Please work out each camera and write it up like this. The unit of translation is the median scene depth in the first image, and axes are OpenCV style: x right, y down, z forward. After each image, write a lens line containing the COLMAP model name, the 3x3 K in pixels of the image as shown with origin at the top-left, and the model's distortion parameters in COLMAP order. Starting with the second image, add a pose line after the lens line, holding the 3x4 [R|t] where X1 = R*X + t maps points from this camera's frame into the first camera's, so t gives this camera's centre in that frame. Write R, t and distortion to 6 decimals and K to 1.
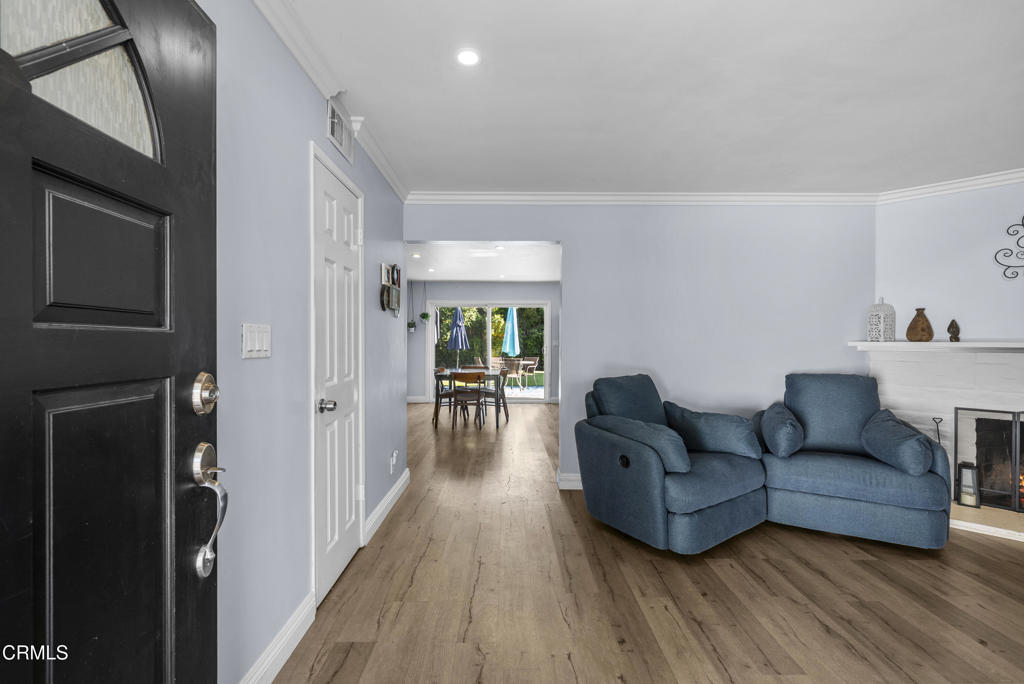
lens RADIAL K [[442.5, 0, 506.9], [0, 442.5, 342.8], [0, 0, 1]] dist [0.002151, 0.000541]
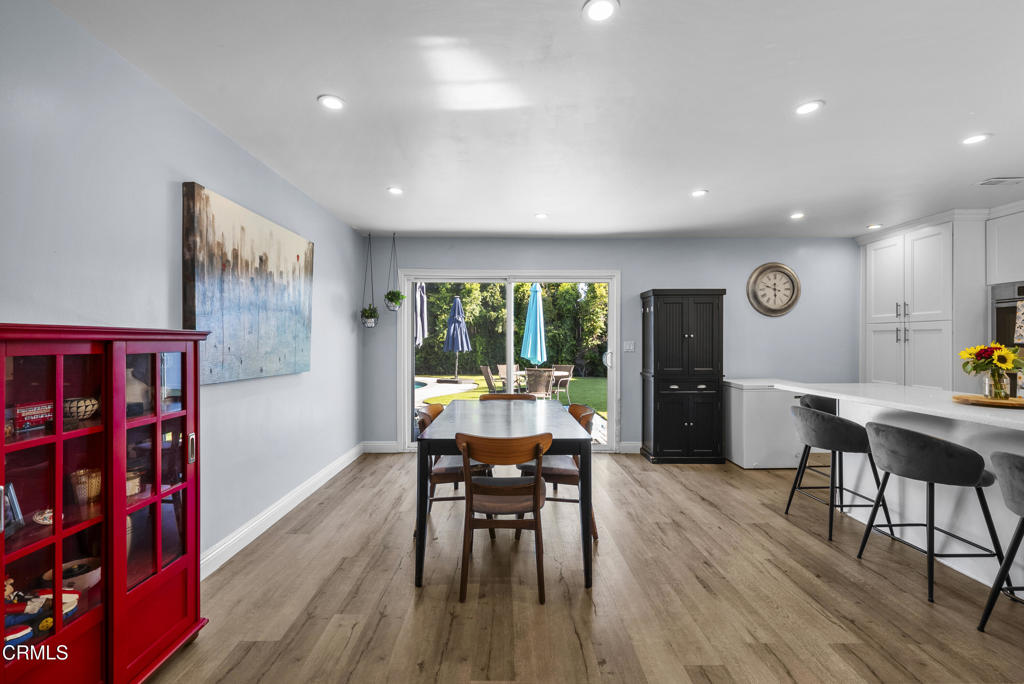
lens RADIAL K [[428.5, 0, 507.3], [0, 428.5, 341.3], [0, 0, 1]] dist [-0.001012, 0.000093]
pose [[0.999989, -0.003260, 0.003514, -0.116367], [0.003263, 0.999994, -0.000760, -0.013029], [-0.003511, 0.000772, 0.999994, 1.162903]]
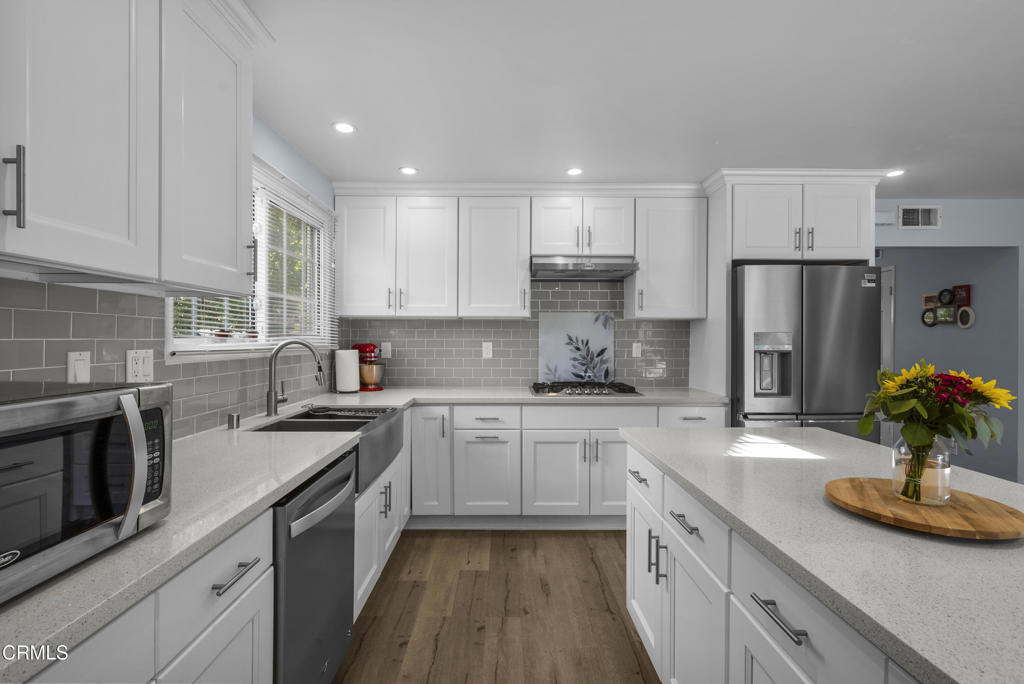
lens RADIAL K [[460.4, 0, 507.4], [0, 460.4, 342.9], [0, 0, 1]] dist [0.000877, 0.000003]
pose [[-0.999972, -0.007409, -0.000468, 0.942875], [-0.007413, 0.999917, 0.010571, -0.022940], [0.000389, 0.010574, -0.999944, 2.151091]]
